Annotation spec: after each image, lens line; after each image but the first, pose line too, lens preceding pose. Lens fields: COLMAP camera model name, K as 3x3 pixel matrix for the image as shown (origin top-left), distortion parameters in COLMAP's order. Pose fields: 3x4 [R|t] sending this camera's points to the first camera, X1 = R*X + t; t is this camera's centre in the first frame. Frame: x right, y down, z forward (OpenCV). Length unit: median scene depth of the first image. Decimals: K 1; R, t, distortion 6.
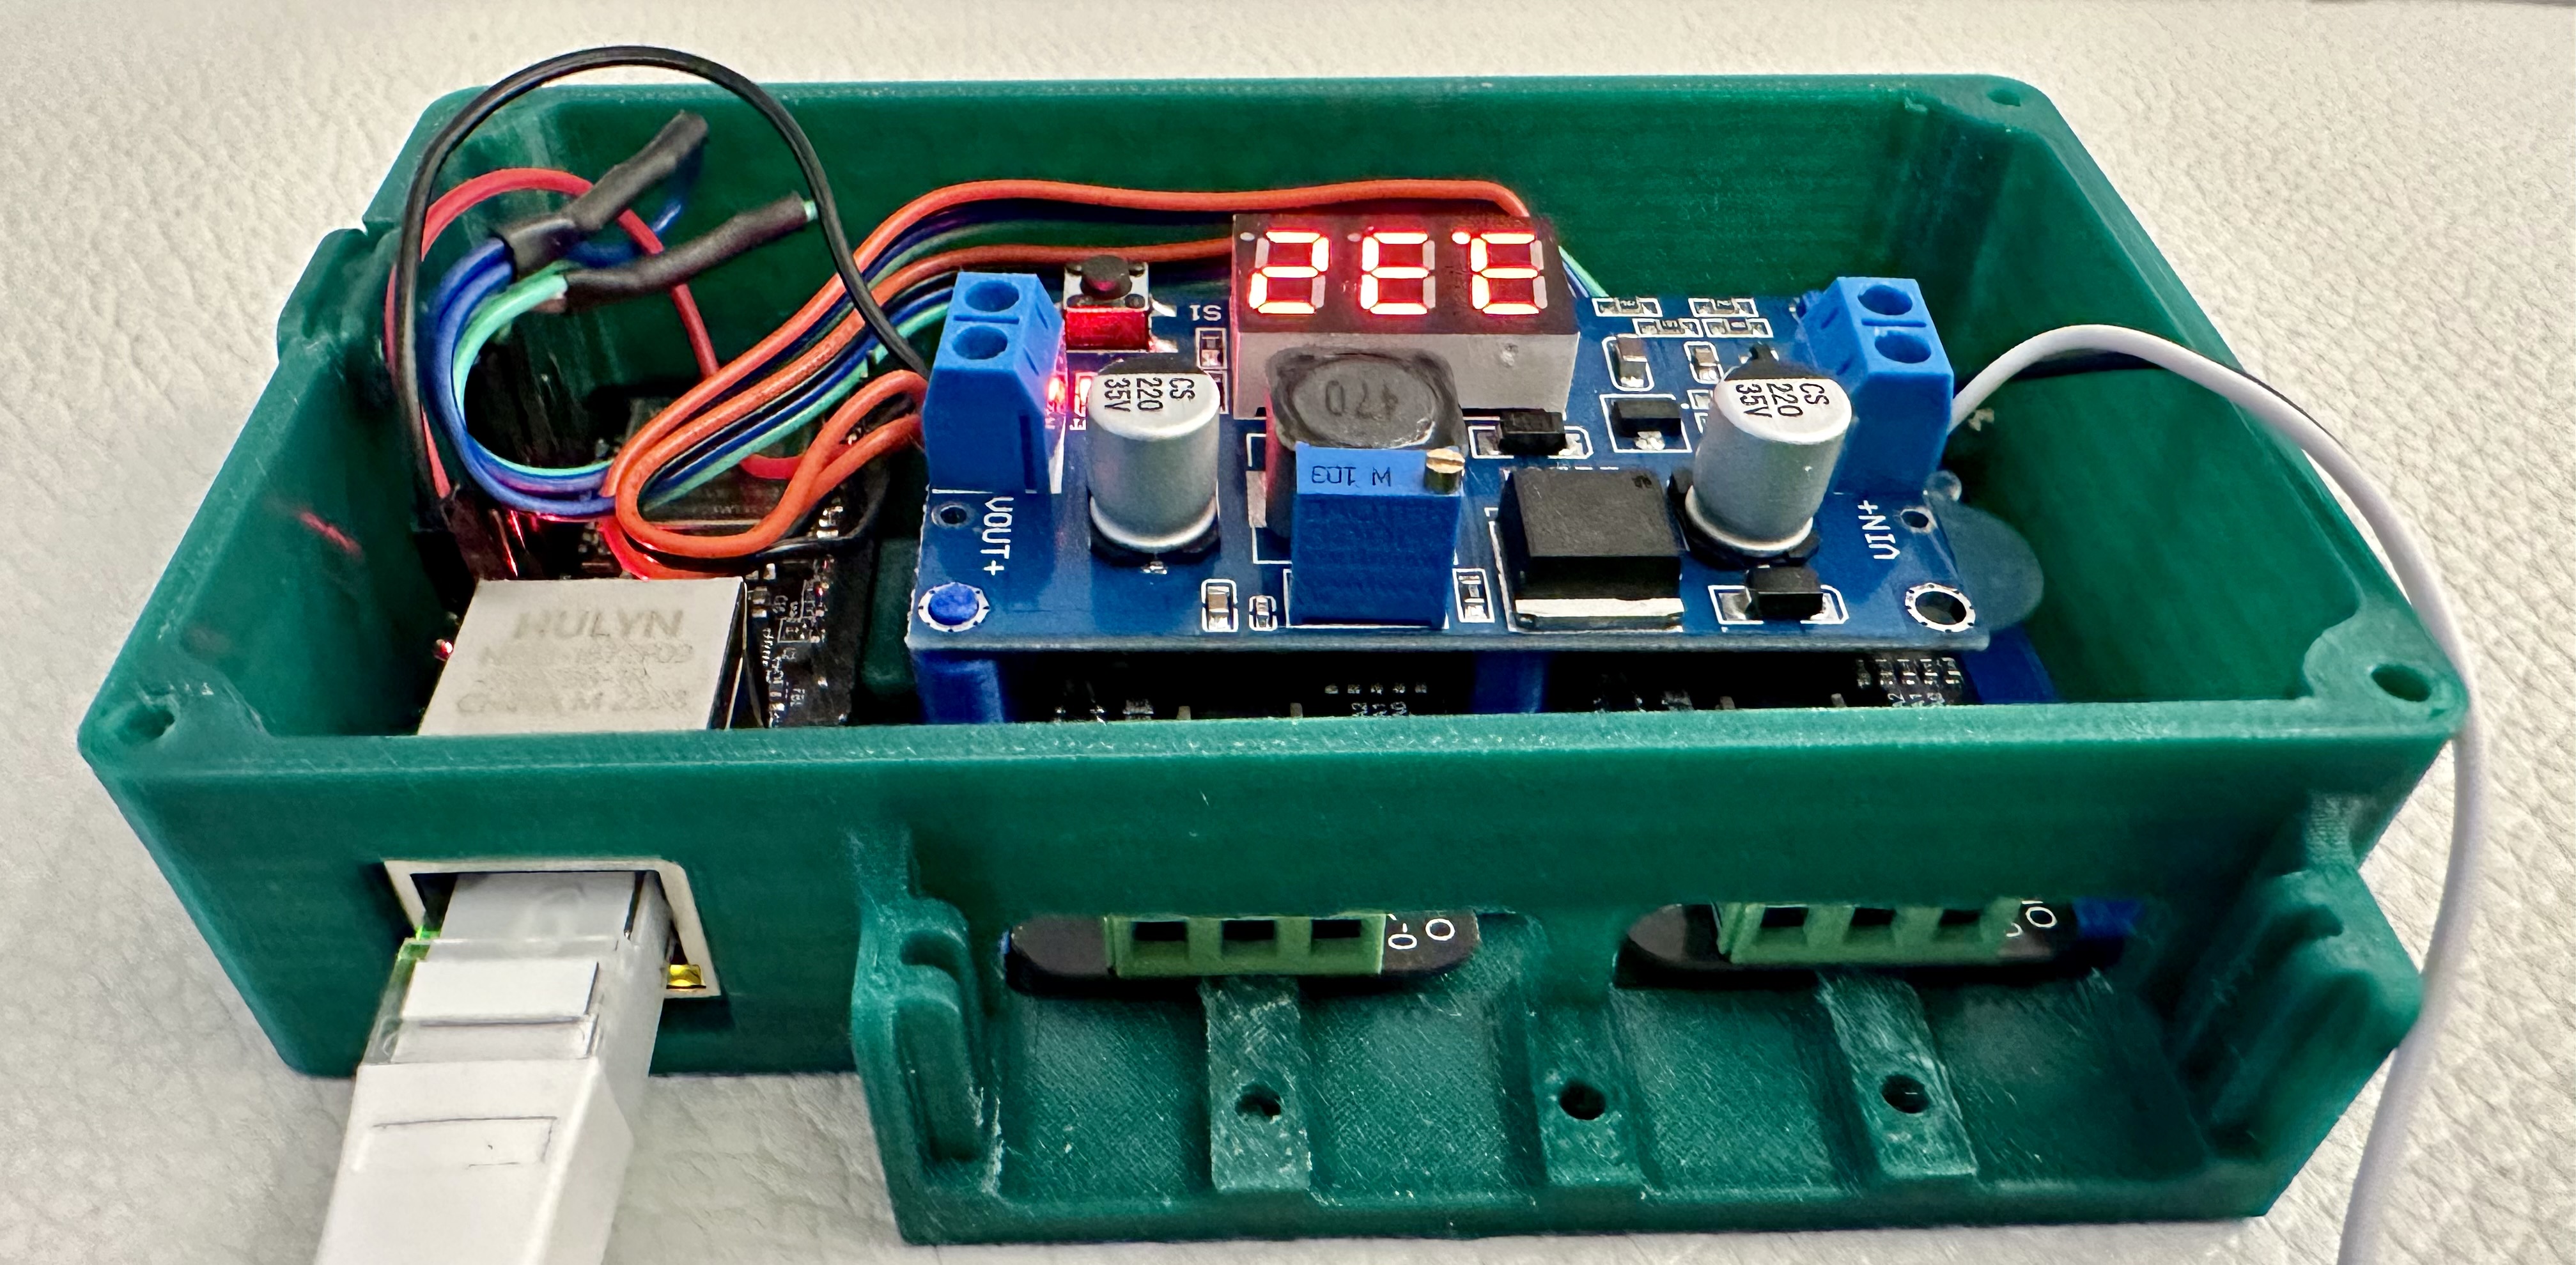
lens RADIAL K [[1857.3, 0, 1288.0], [0, 1857.3, 632.5], [0, 0, 1]] dist [0.000966, -0.000435]
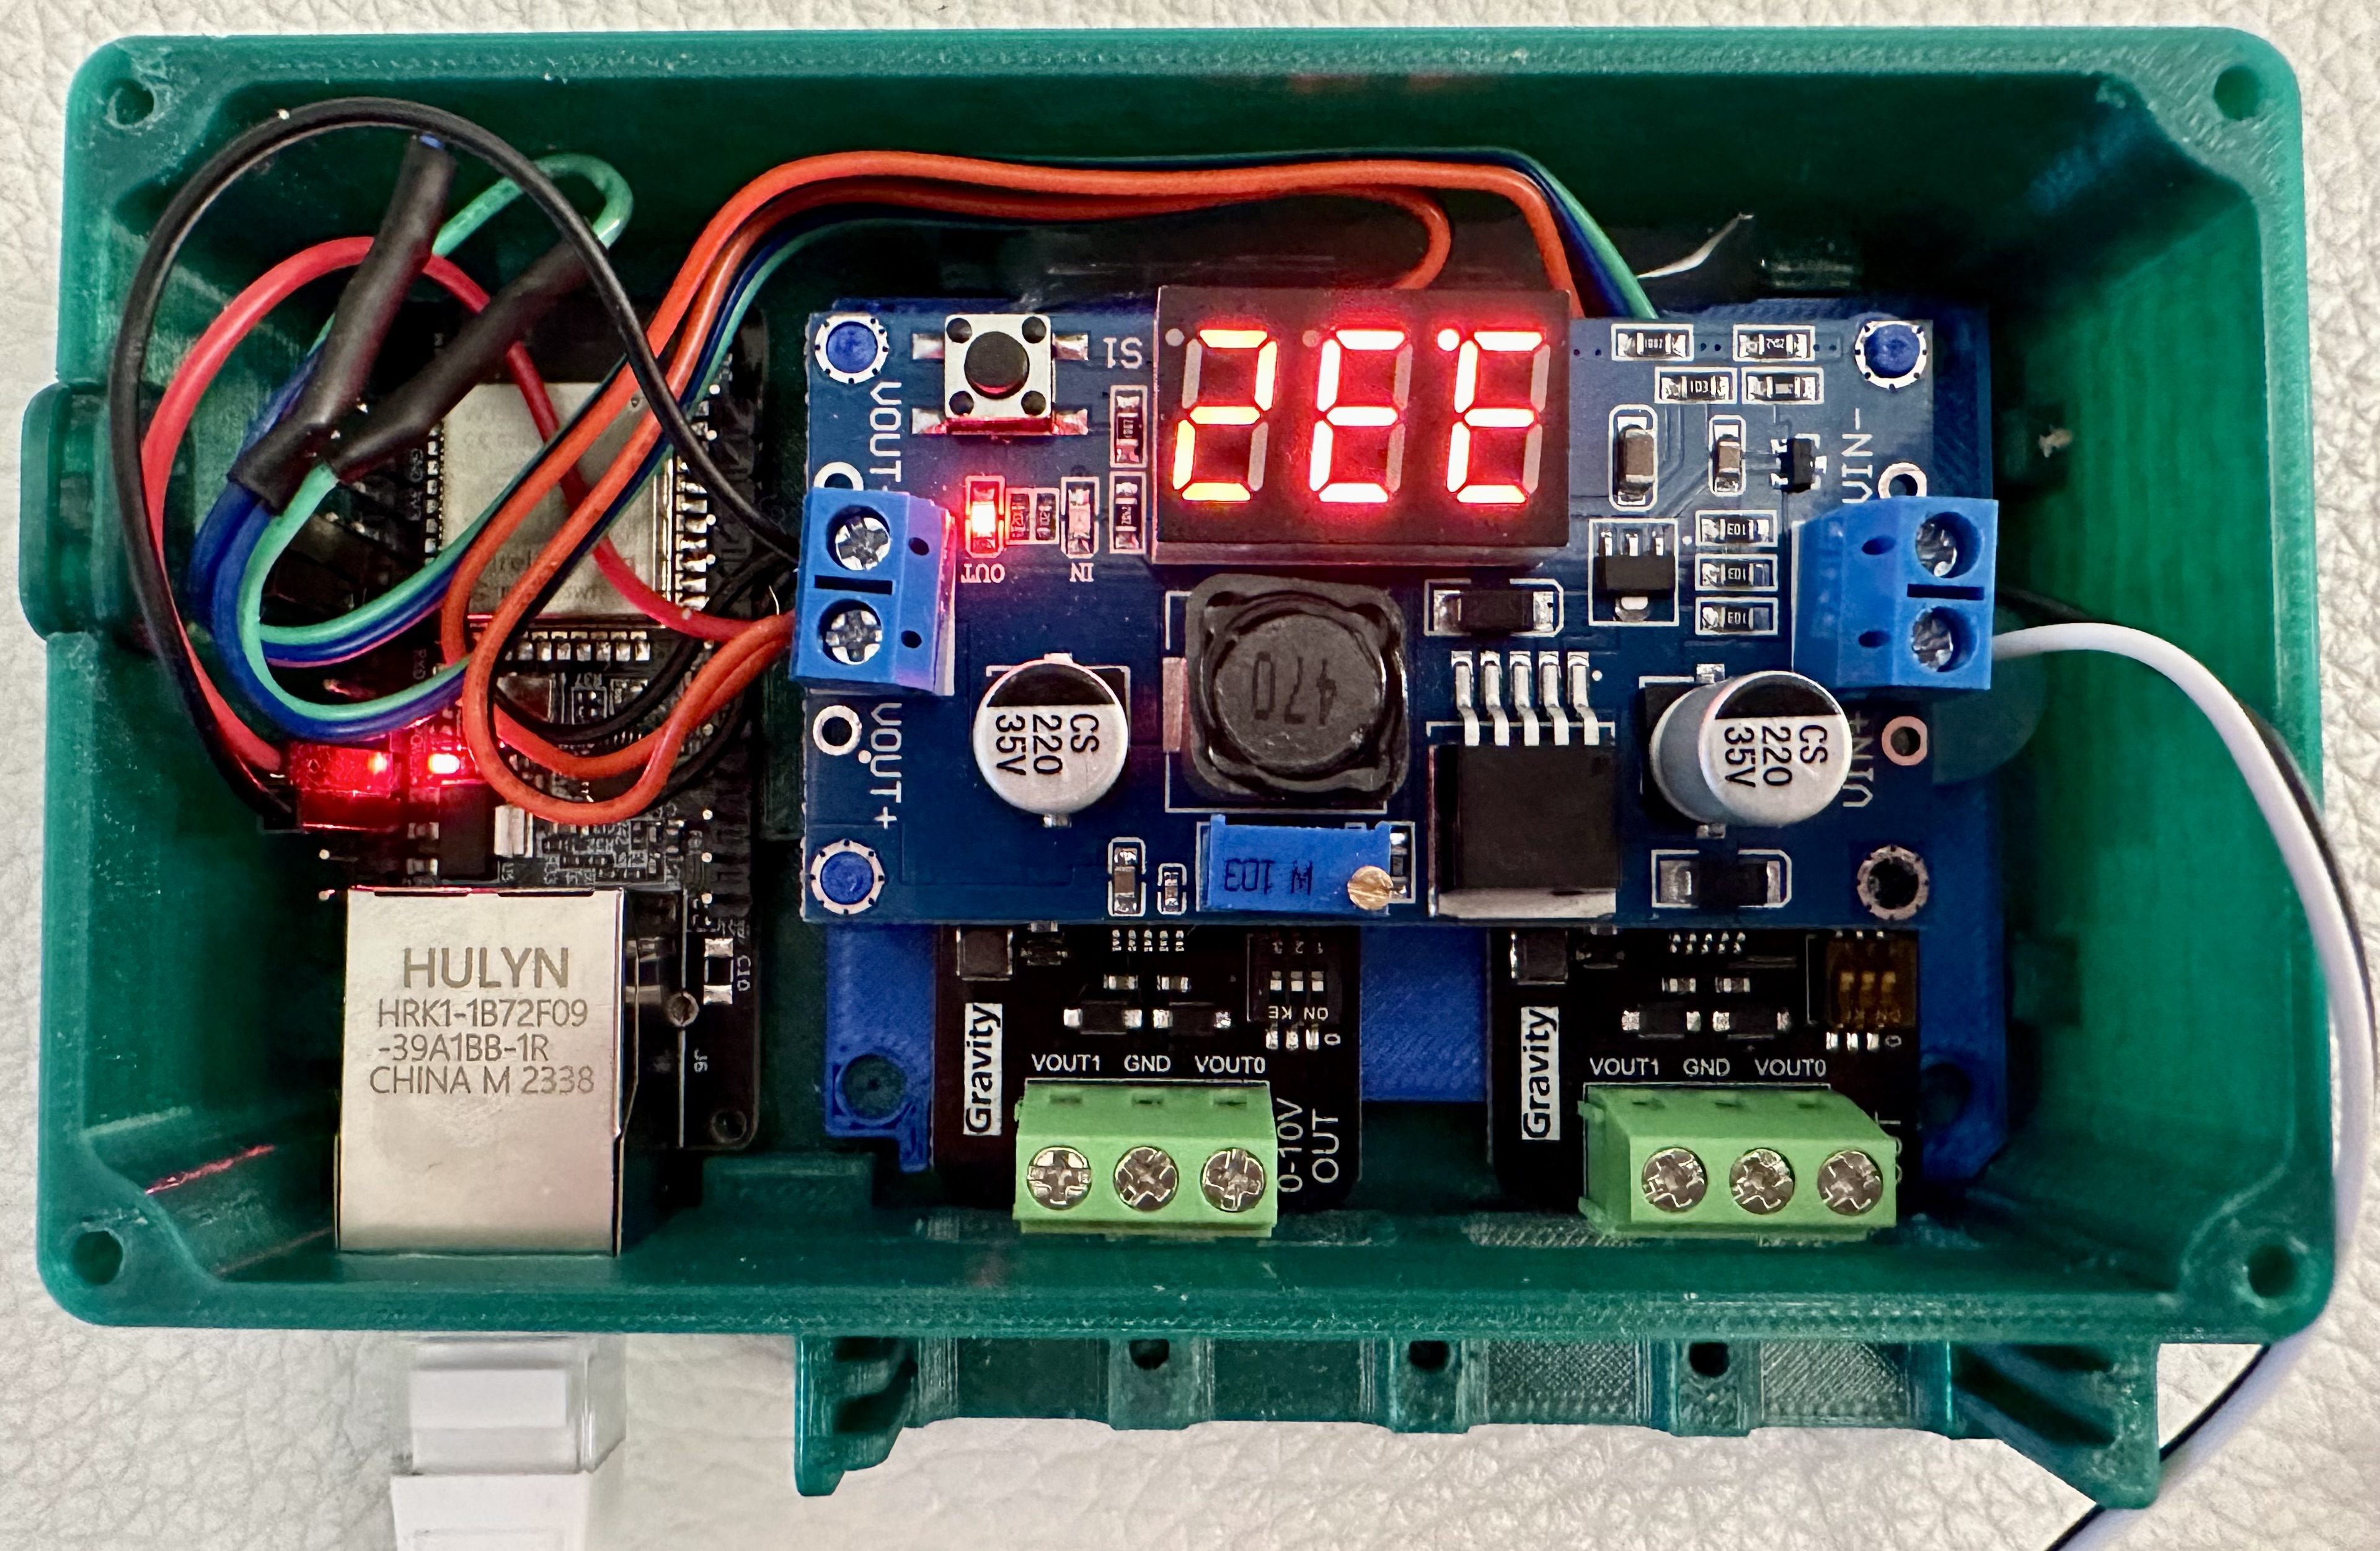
lens RADIAL K [[1834.0, 0, 1190.0], [0, 1834.0, 775.5], [0, 0, 1]] dist [-0.001120, 0.003018]
pose [[0.998710, 0.050406, -0.006102, -0.001459], [-0.032824, 0.732655, 0.679808, -0.652516], [0.038737, -0.678731, 0.733365, 0.331736]]
